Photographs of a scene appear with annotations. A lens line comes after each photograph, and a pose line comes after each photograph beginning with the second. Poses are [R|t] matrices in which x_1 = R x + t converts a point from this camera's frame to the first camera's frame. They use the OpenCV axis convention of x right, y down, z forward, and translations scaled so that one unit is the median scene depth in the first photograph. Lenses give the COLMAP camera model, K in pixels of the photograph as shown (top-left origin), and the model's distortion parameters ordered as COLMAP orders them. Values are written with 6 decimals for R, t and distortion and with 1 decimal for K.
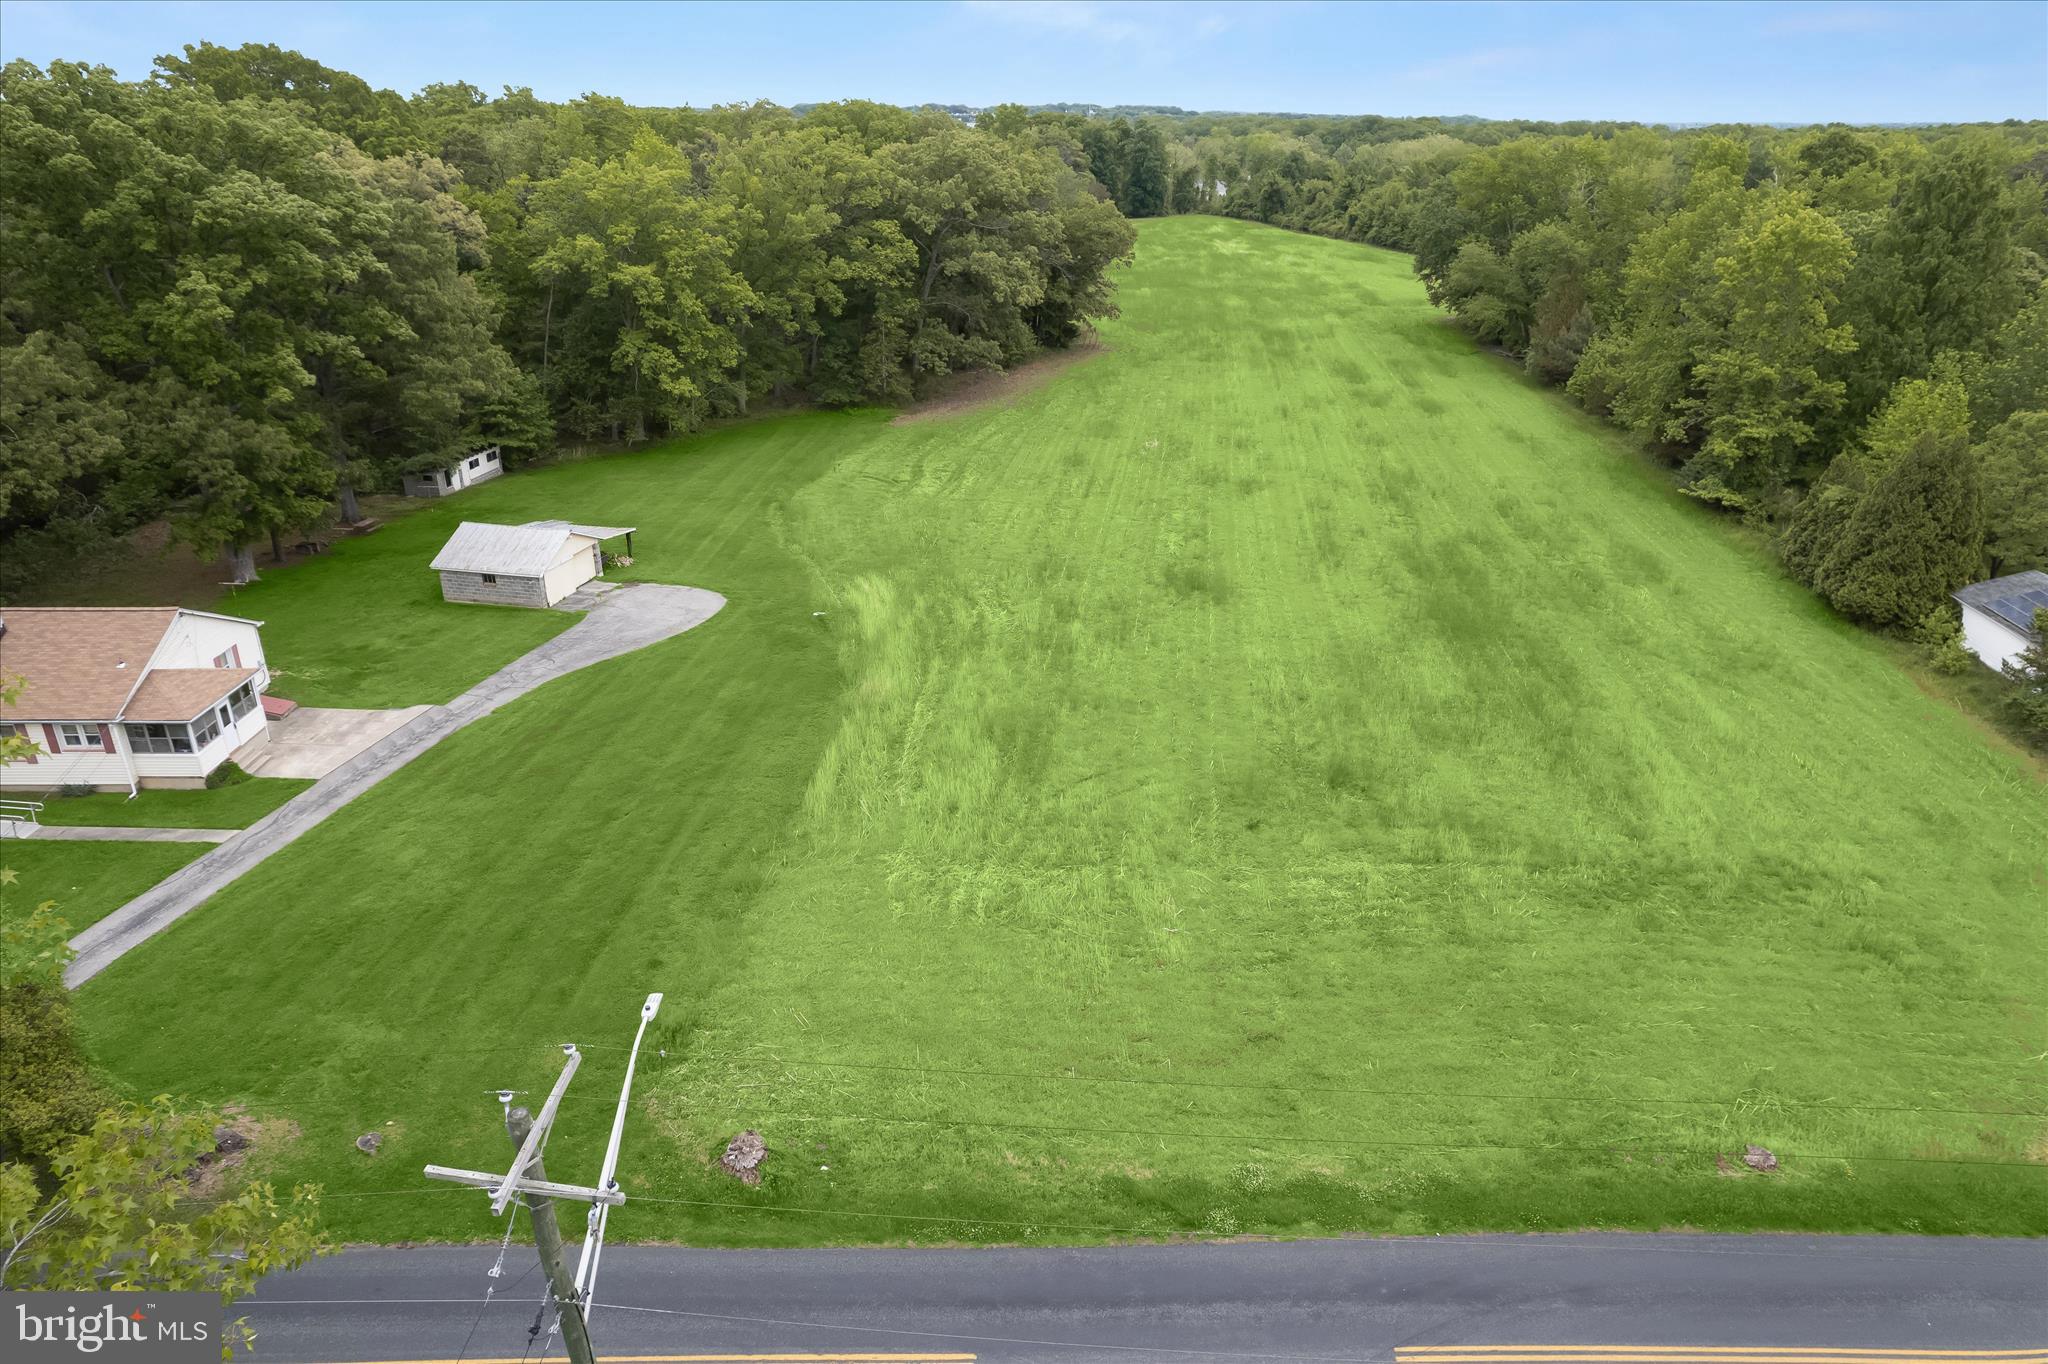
lens RADIAL K [[1319.8, 0, 1031.6], [0, 1319.8, 683.6], [0, 0, 1]] dist [-0.088145, 0.080264]
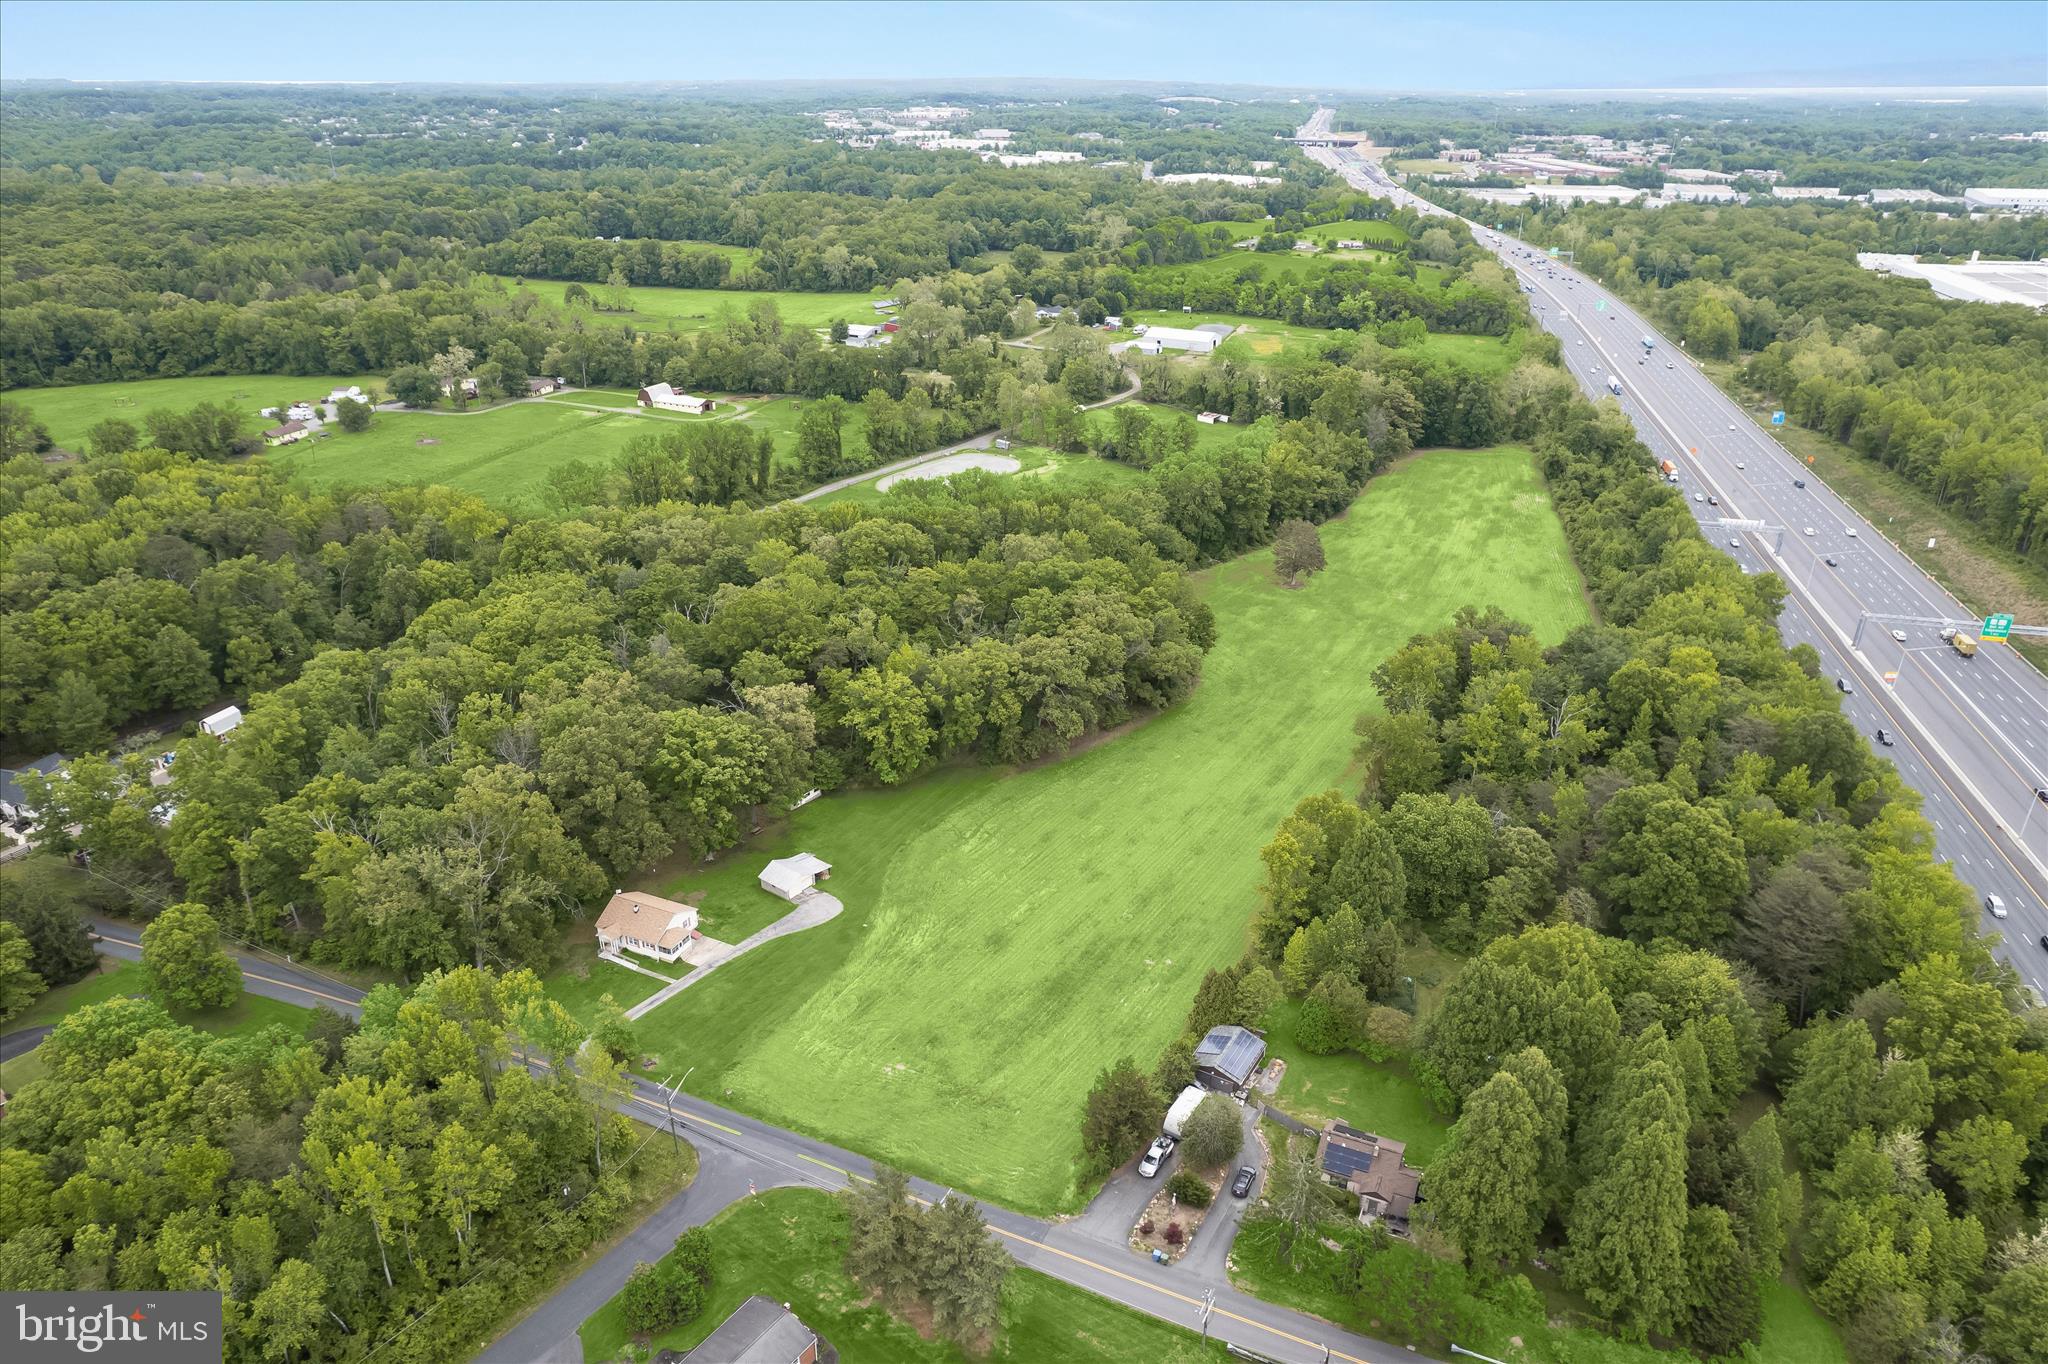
lens RADIAL K [[1312.8, 0, 1032.5], [0, 1312.8, 687.9], [0, 0, 1]] dist [-0.072504, 0.064049]
pose [[0.910323, 0.176816, -0.374231, 0.961679], [-0.165791, 0.984227, 0.061737, -0.665727], [0.379244, 0.005843, 0.925278, -1.285032]]
